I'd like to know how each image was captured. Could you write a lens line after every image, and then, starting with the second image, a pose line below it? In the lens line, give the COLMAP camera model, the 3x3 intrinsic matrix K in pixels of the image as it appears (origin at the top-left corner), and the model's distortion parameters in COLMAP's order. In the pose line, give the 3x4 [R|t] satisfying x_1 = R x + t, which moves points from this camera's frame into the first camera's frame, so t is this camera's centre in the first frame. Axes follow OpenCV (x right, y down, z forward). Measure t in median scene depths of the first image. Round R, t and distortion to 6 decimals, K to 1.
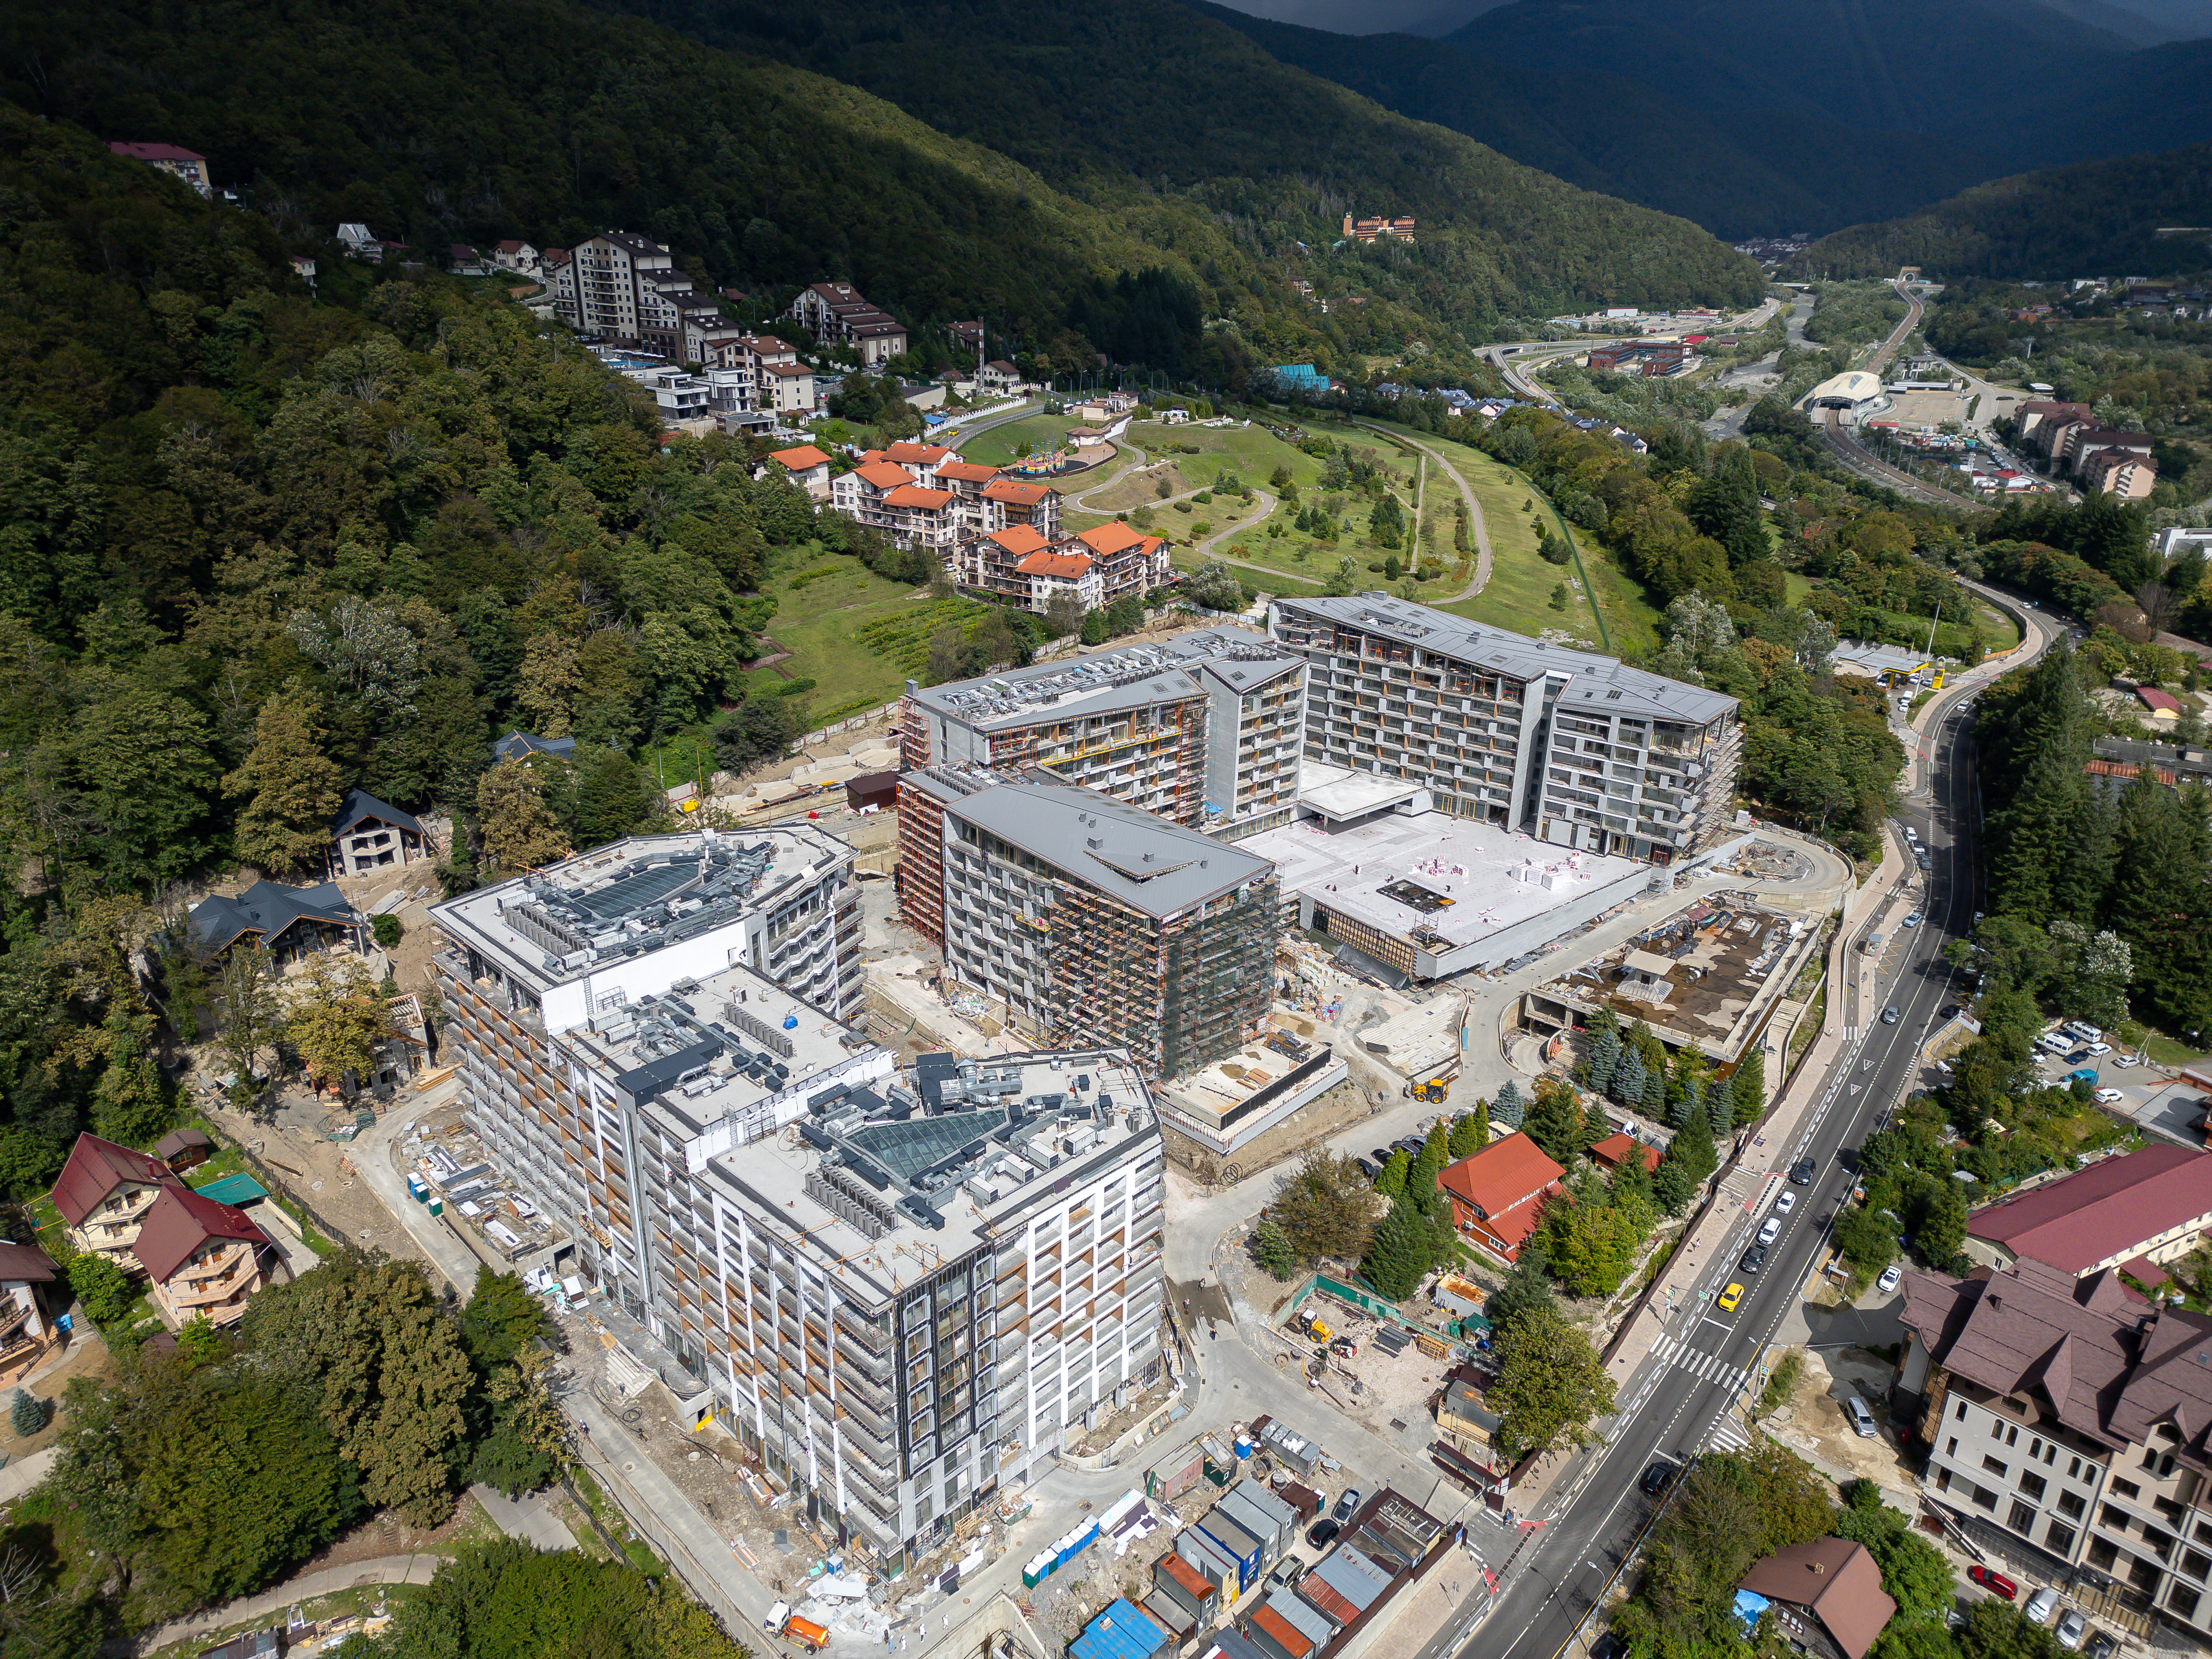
lens RADIAL K [[1558.0, 0, 1094.4], [0, 1558.0, 843.4], [0, 0, 1]] dist [0.080549, -0.073802]
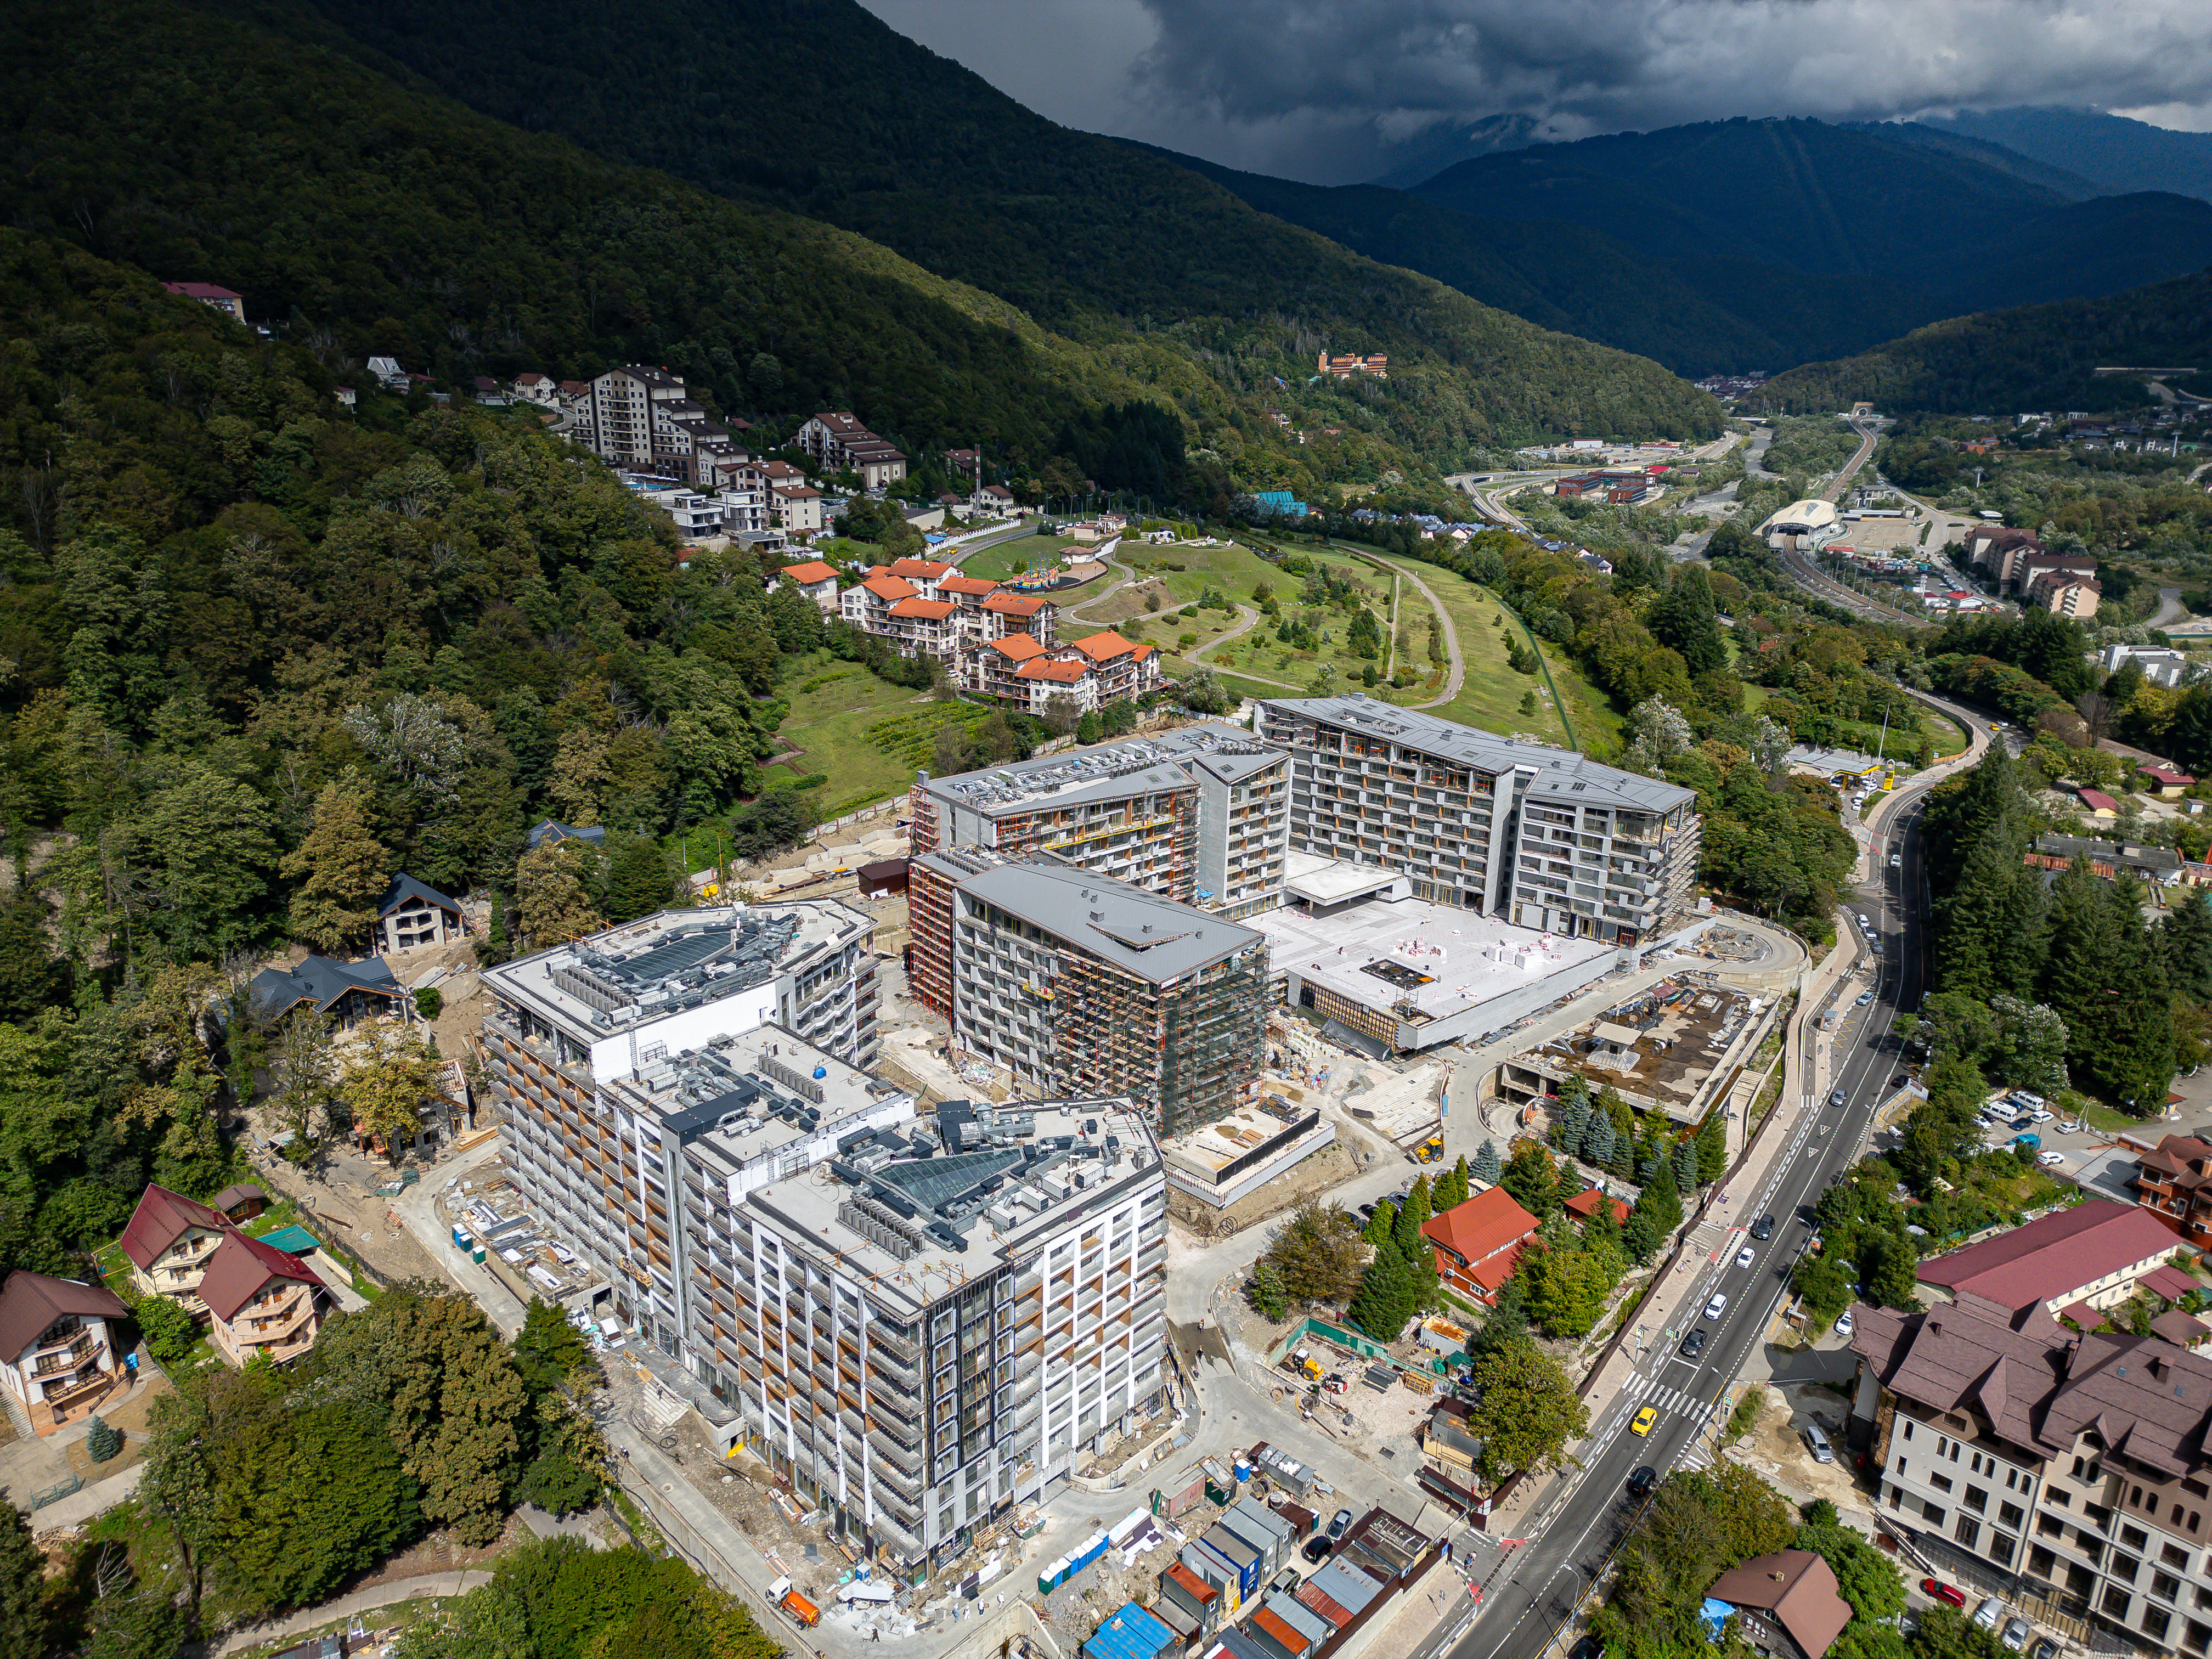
lens RADIAL K [[1558.4, 0, 1095.1], [0, 1558.4, 840.4], [0, 0, 1]] dist [0.089149, -0.089016]
pose [[0.999938, -0.001040, 0.011105, -0.011595], [0.001904, 0.996942, -0.078127, 0.028827], [-0.010990, 0.078143, 0.996882, -0.068427]]
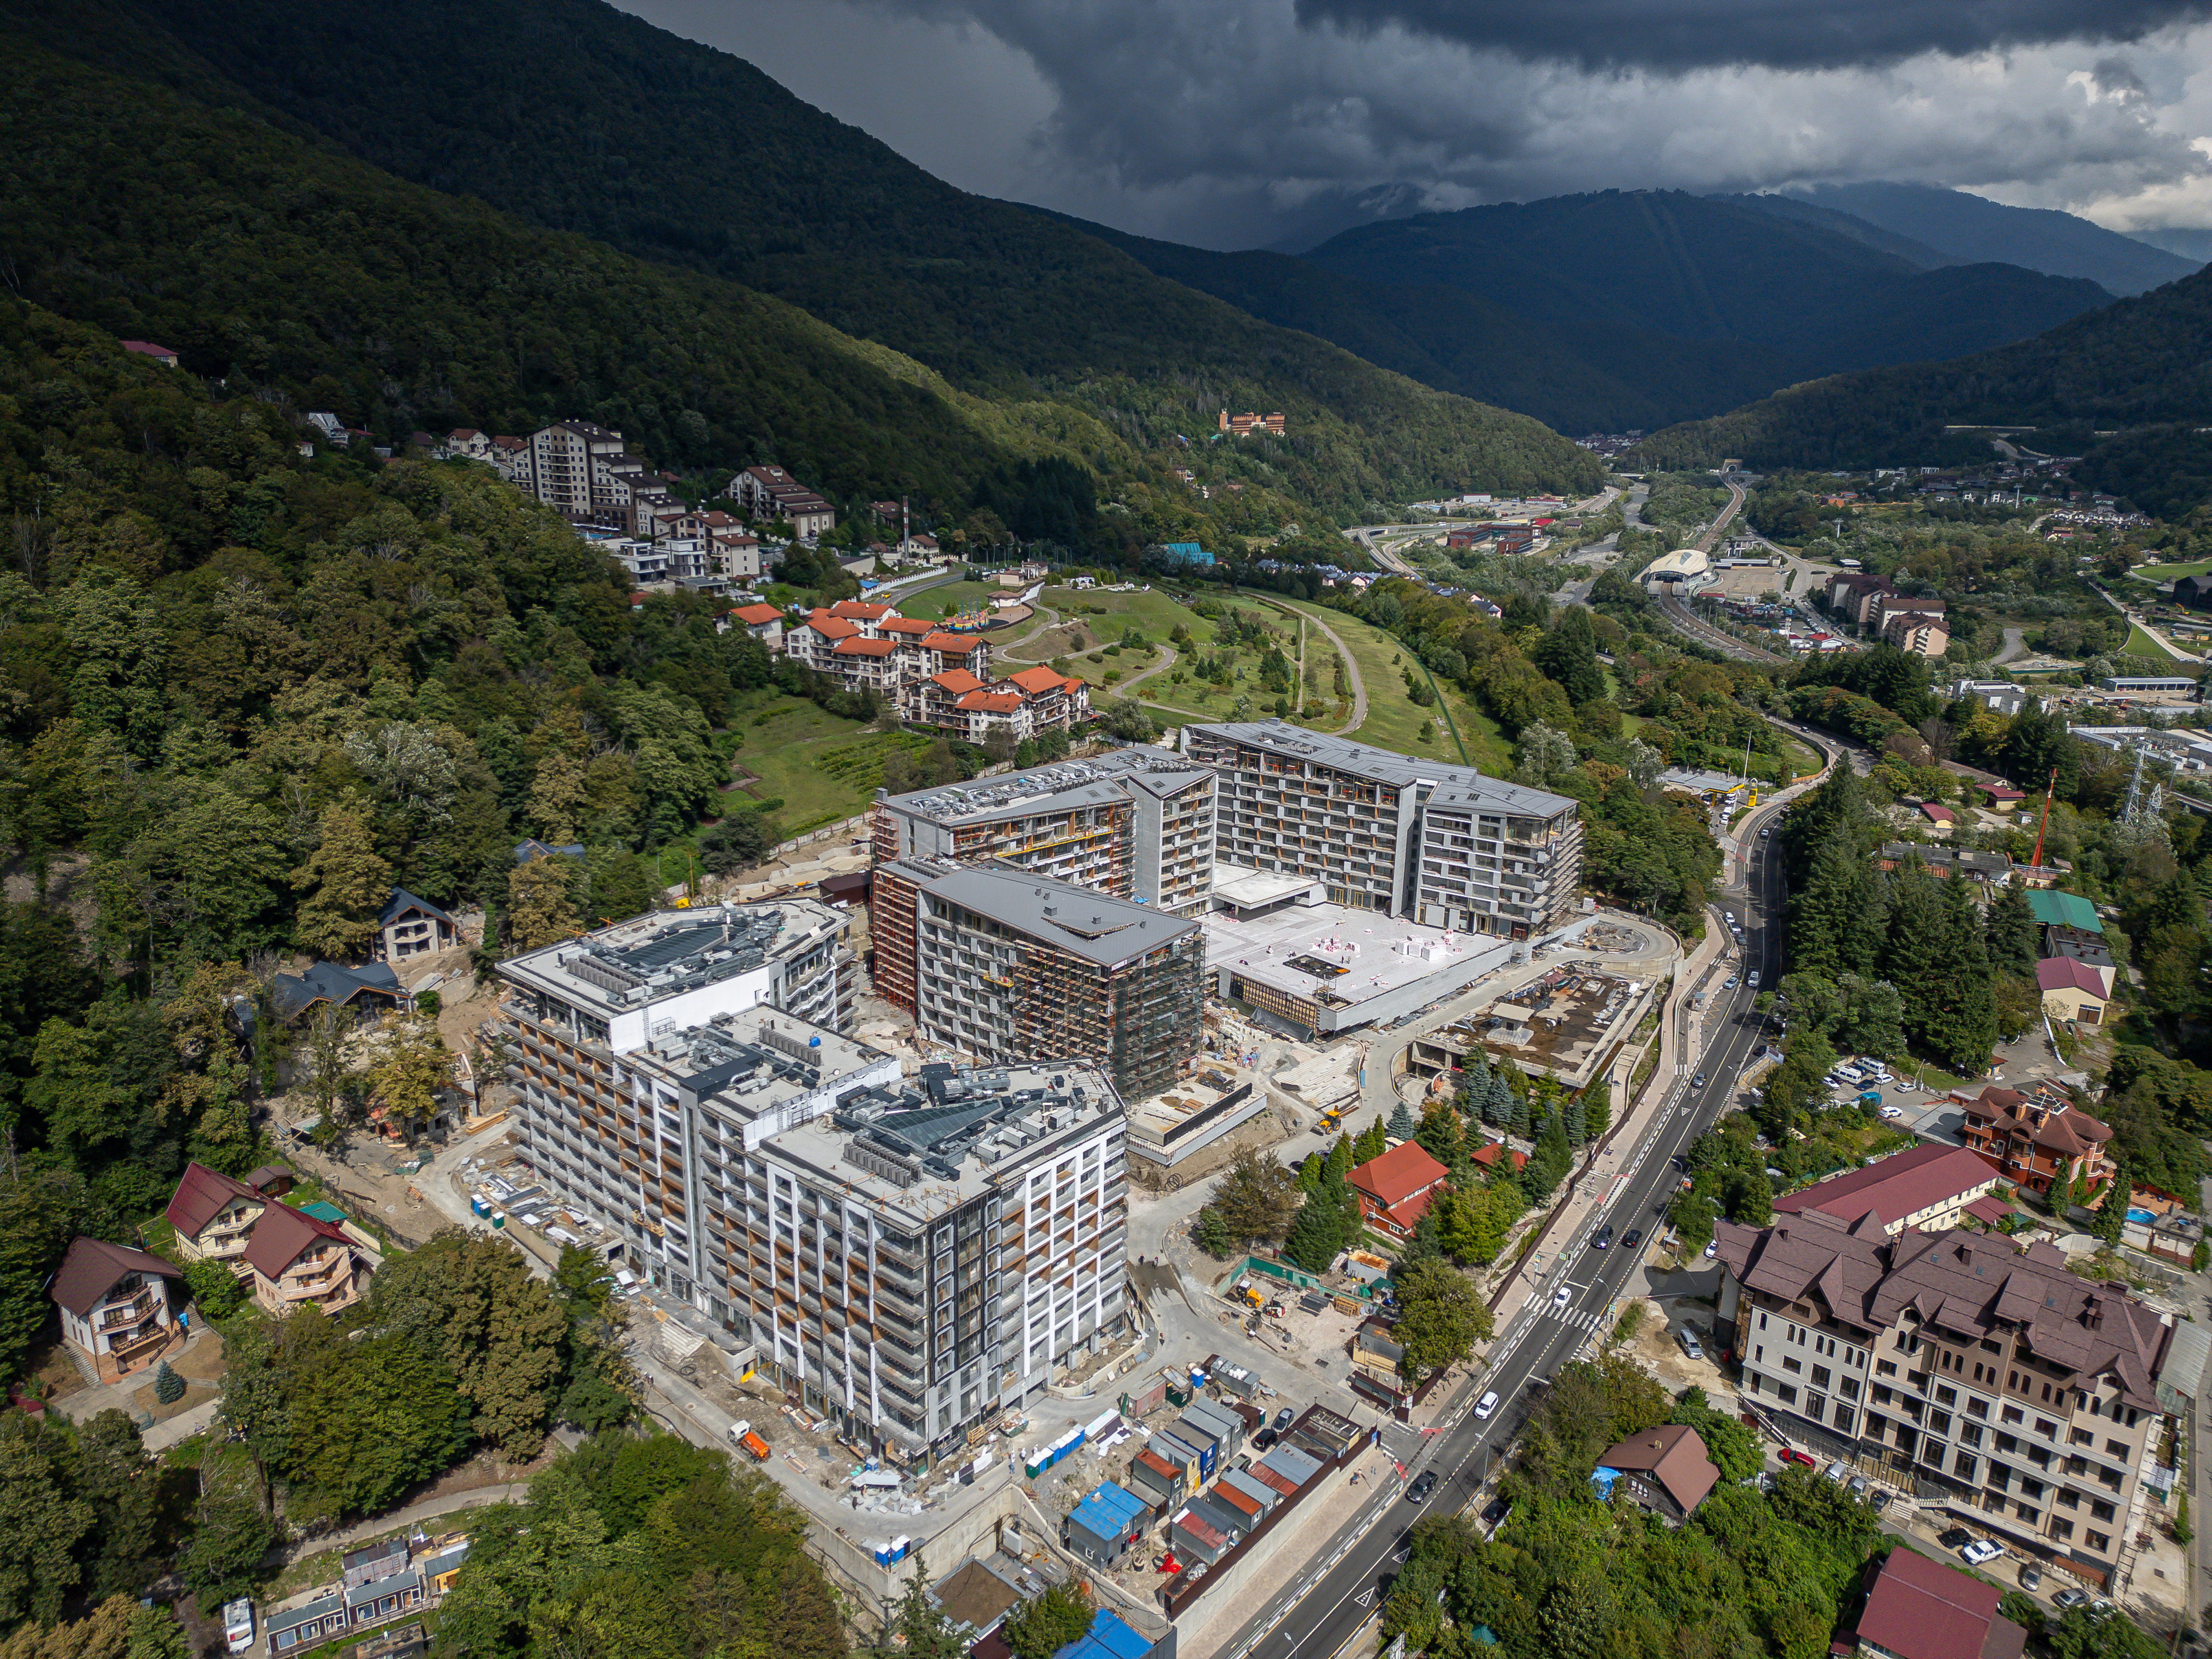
lens RADIAL K [[1556.7, 0, 1097.0], [0, 1556.7, 836.0], [0, 0, 1]] dist [0.104134, -0.113726]
pose [[0.997333, -0.015958, 0.071214, -0.043920], [0.024010, 0.993226, -0.113689, 0.072734], [-0.068917, 0.115095, 0.990961, -0.174200]]
